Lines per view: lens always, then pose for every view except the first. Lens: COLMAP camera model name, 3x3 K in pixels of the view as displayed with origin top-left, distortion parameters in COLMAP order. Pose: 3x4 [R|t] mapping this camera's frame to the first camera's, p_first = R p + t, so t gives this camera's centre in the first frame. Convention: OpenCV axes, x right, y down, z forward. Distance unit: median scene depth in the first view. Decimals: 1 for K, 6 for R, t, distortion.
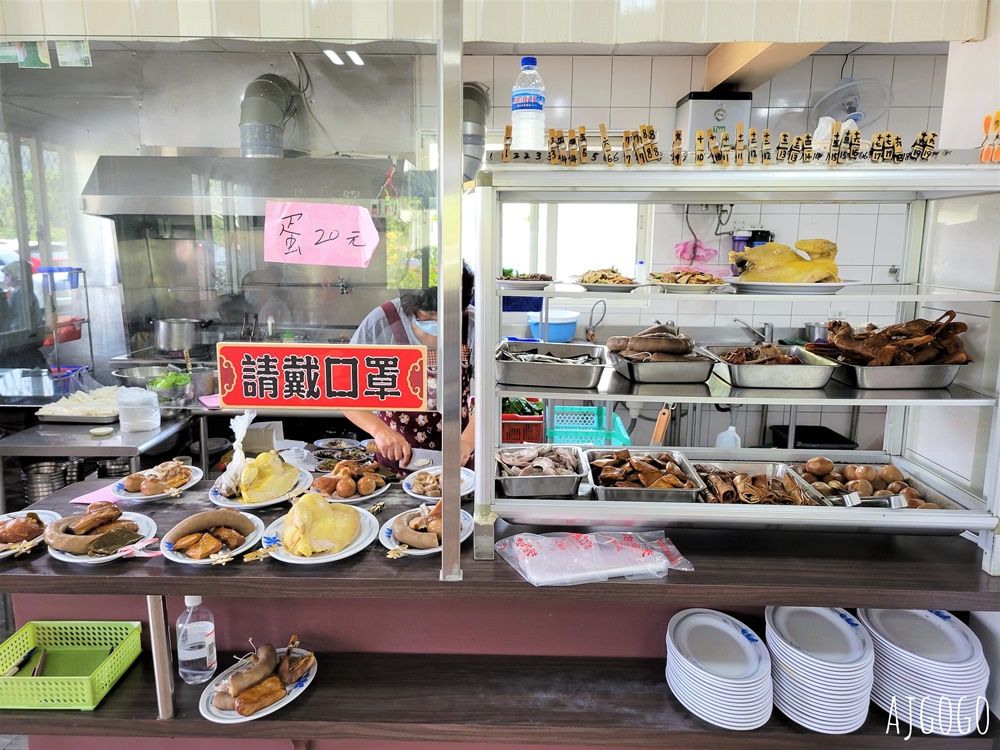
lens RADIAL K [[760.5, 0, 496.2], [0, 760.5, 375.0], [0, 0, 1]] dist [0.037579, -0.024052]
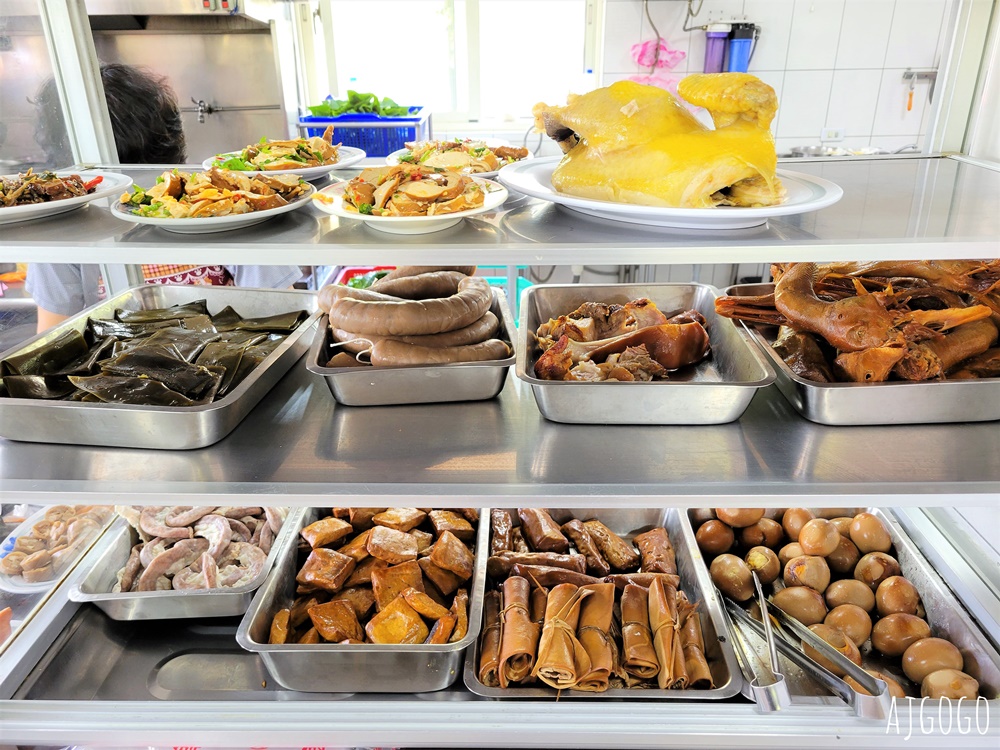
lens RADIAL K [[760.5, 0, 501.2], [0, 760.5, 378.2], [0, 0, 1]] dist [0.037579, -0.024052]
pose [[0.999579, -0.027152, 0.010262, 0.252683], [0.023851, 0.969804, 0.242718, -0.106750], [-0.016542, -0.242371, 0.970043, 0.504954]]
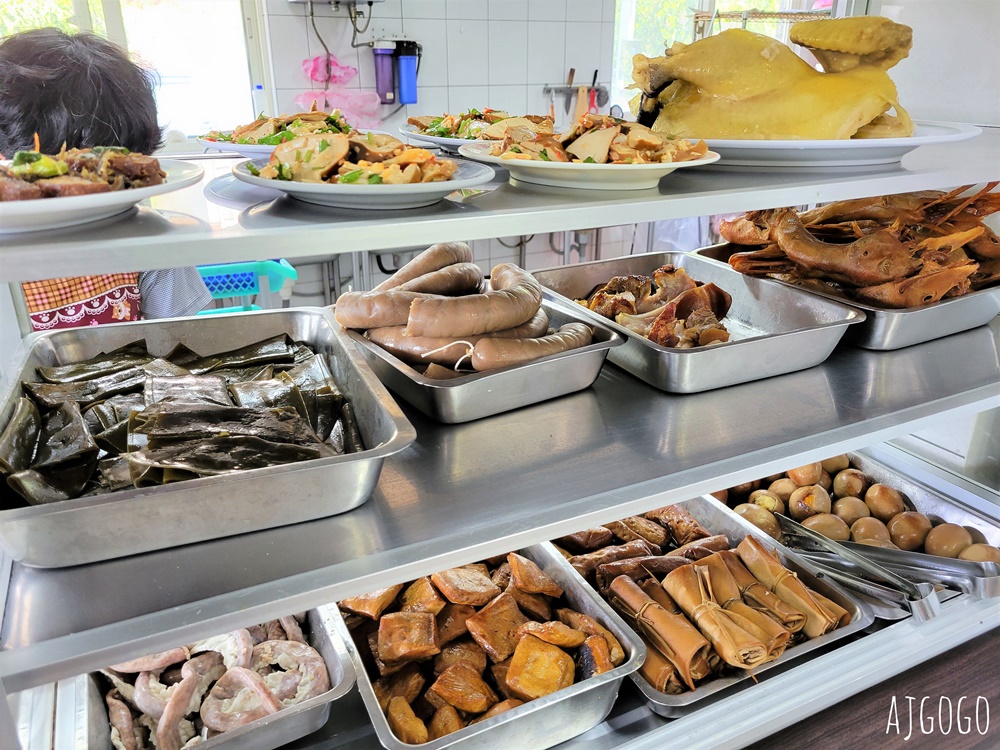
lens RADIAL K [[760.5, 0, 493.7], [0, 760.5, 371.9], [0, 0, 1]] dist [0.037579, -0.024052]
pose [[0.879695, -0.193150, 0.434545, 0.039966], [0.097265, 0.967561, 0.233165, -0.094144], [-0.465484, -0.162848, 0.869945, 0.604505]]
